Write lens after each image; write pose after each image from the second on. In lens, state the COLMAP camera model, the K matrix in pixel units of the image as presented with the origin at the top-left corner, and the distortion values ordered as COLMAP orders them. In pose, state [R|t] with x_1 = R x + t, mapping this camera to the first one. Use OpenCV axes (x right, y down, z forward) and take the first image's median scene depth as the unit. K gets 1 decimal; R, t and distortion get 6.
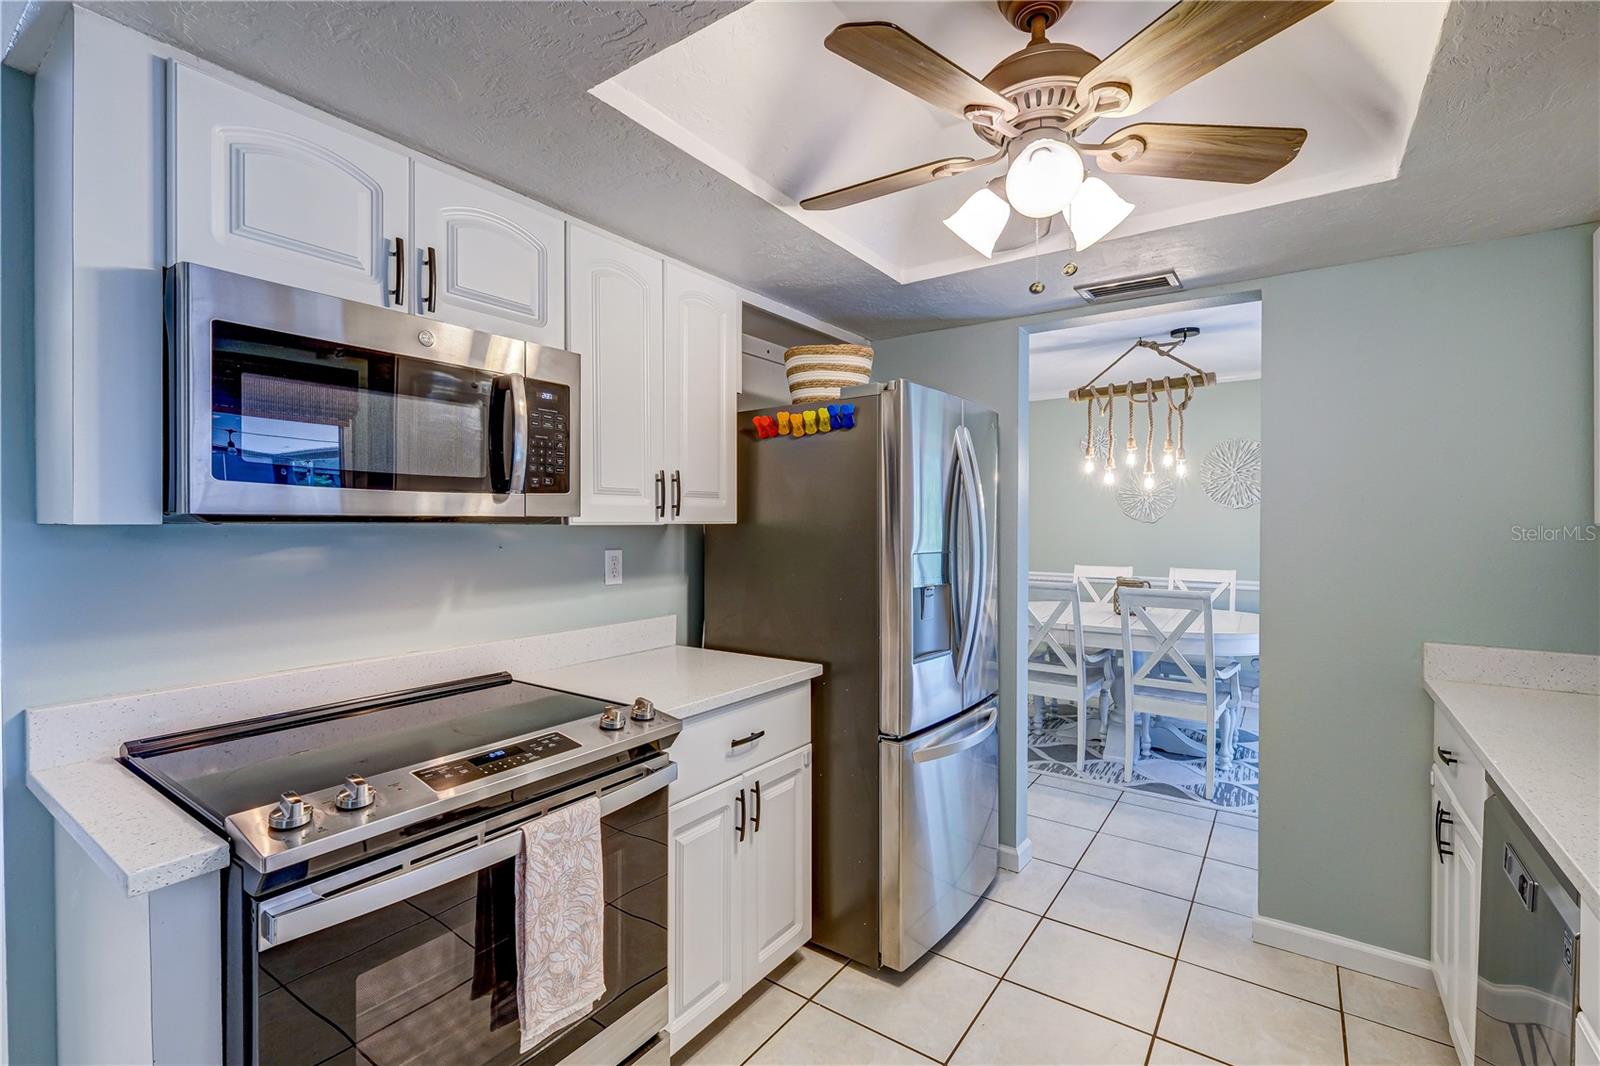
lens RADIAL K [[708.2, 0, 833.4], [0, 708.2, 529.3], [0, 0, 1]] dist [-0.001471, -0.000328]
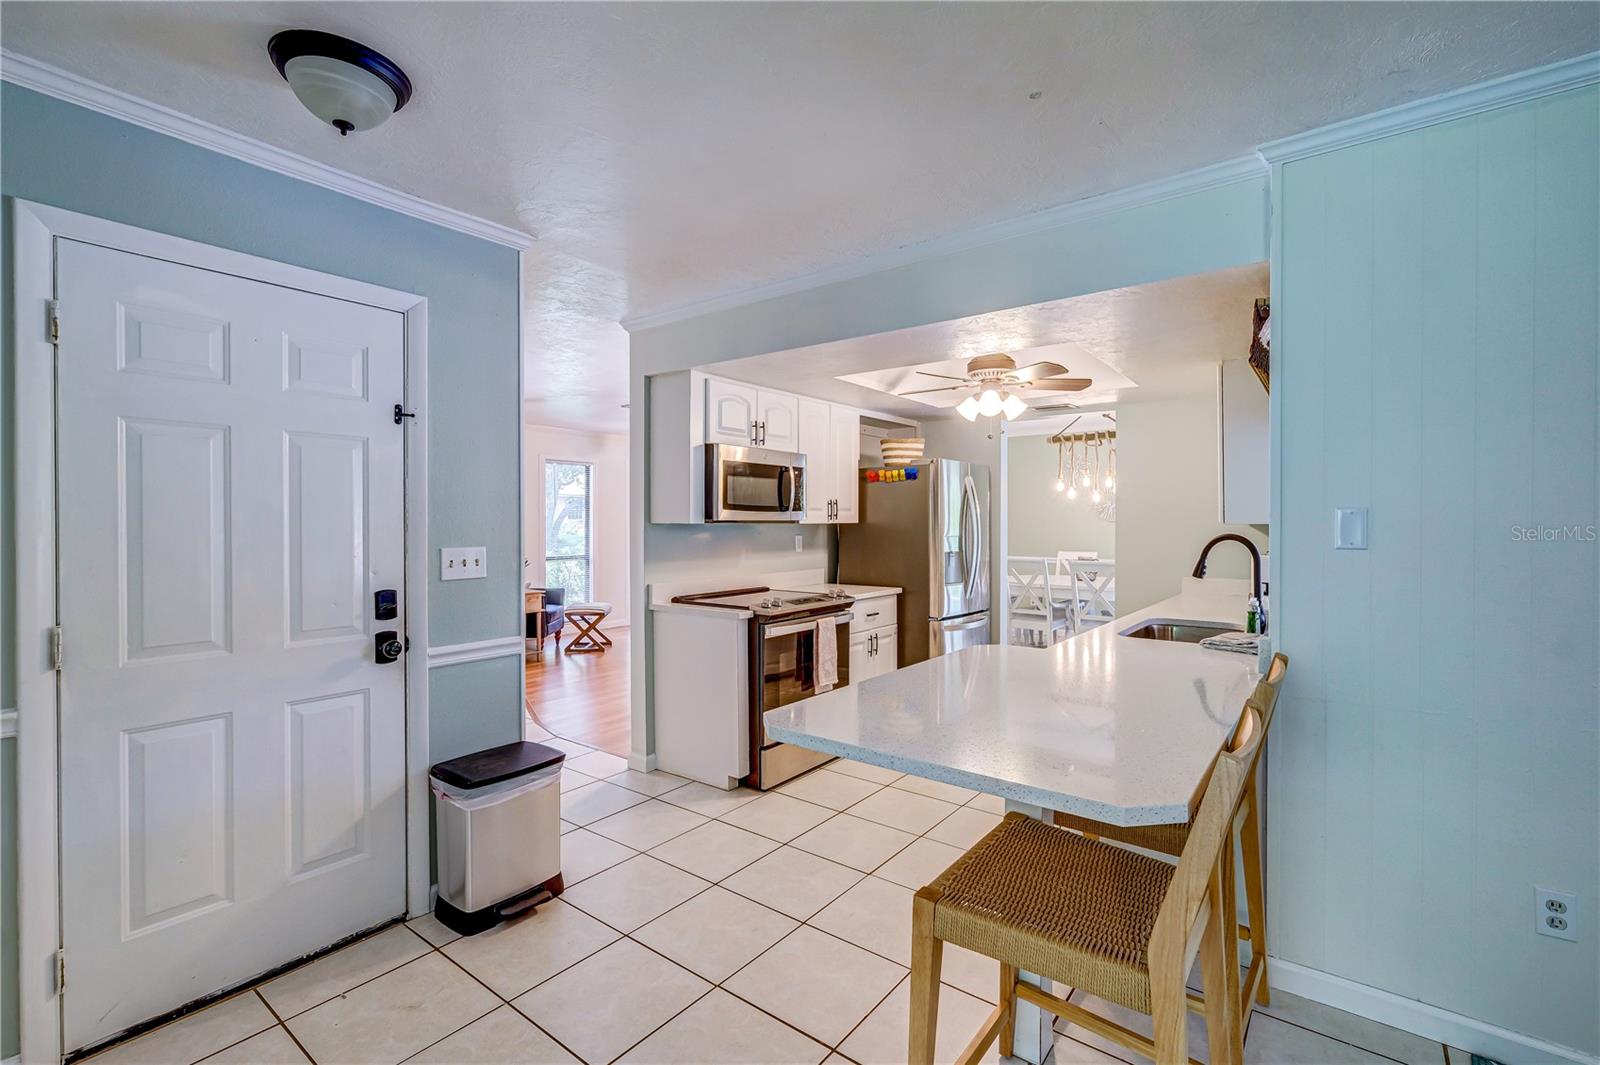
lens RADIAL K [[709.2, 0, 811.2], [0, 709.2, 526.2], [0, 0, 1]] dist [0.002652, 0.000472]
pose [[0.996803, -0.002545, -0.079855, -0.115567], [0.002104, 0.999982, -0.005611, 0.013453], [0.079868, 0.005425, 0.996791, -1.150673]]
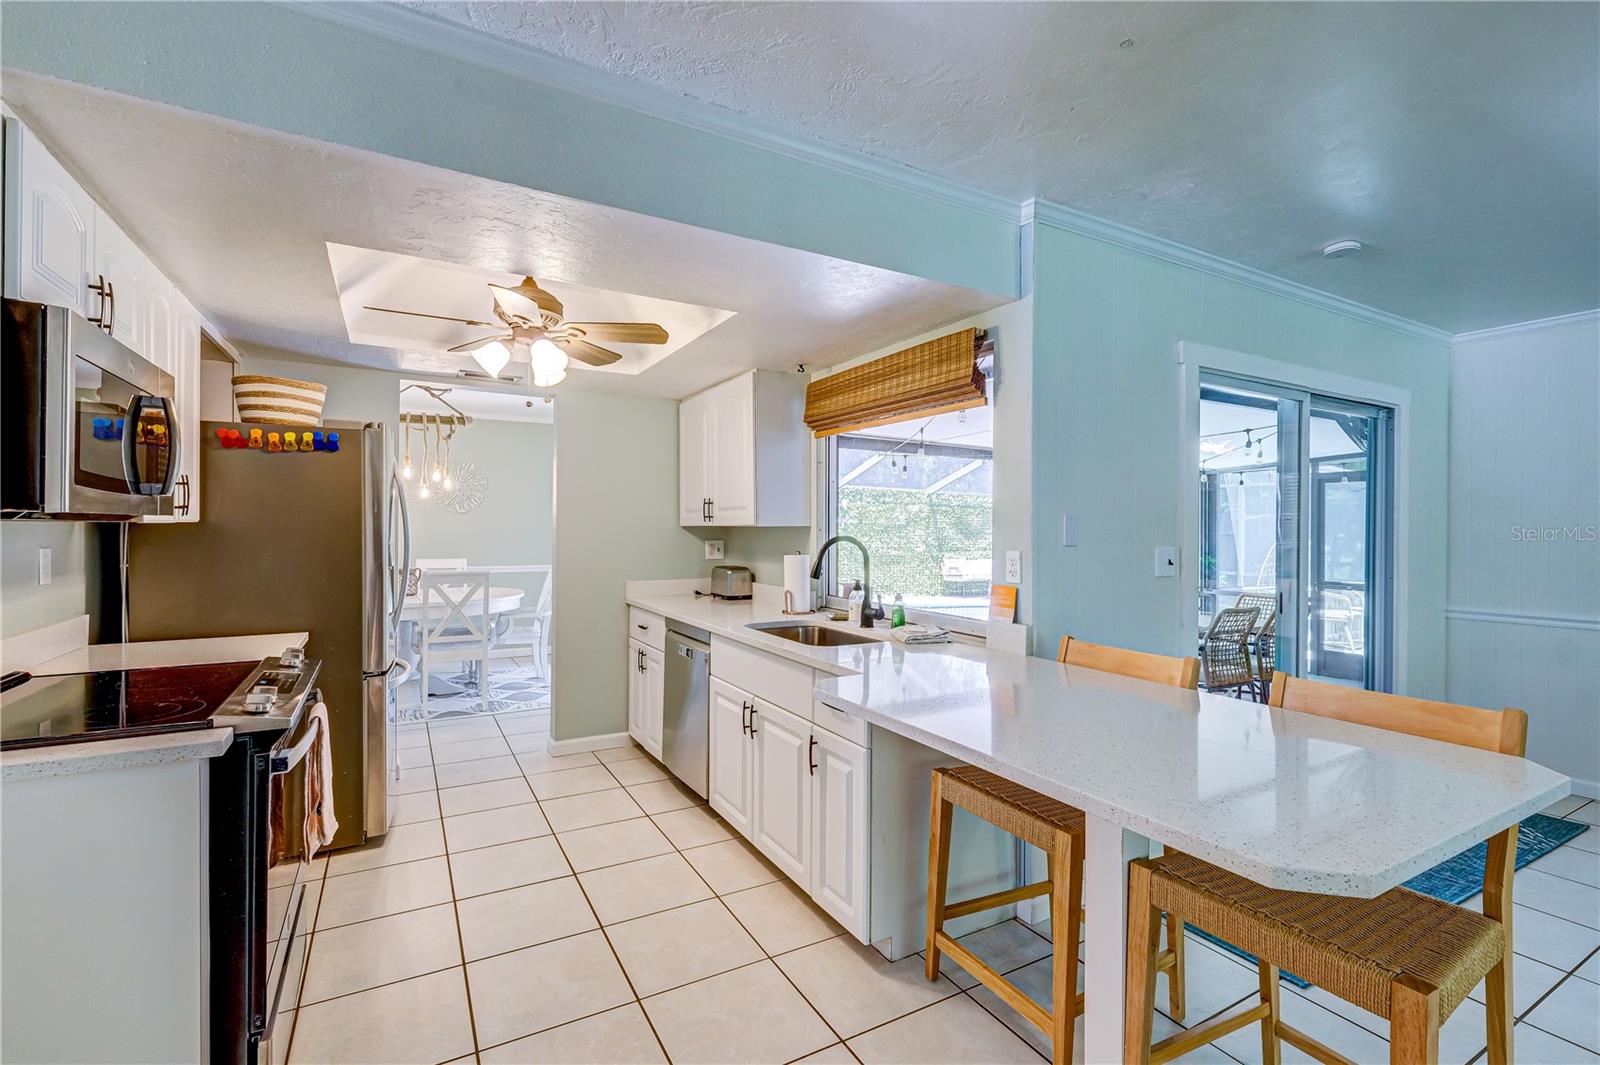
lens RADIAL K [[706.9, 0, 769.4], [0, 706.9, 525.4], [0, 0, 1]] dist [-0.000056, 0.000008]
pose [[0.481494, 0.001438, 0.876448, -0.717982], [0.004836, 0.999979, -0.004297, 0.007288], [-0.876436, 0.006307, 0.481477, -0.344639]]
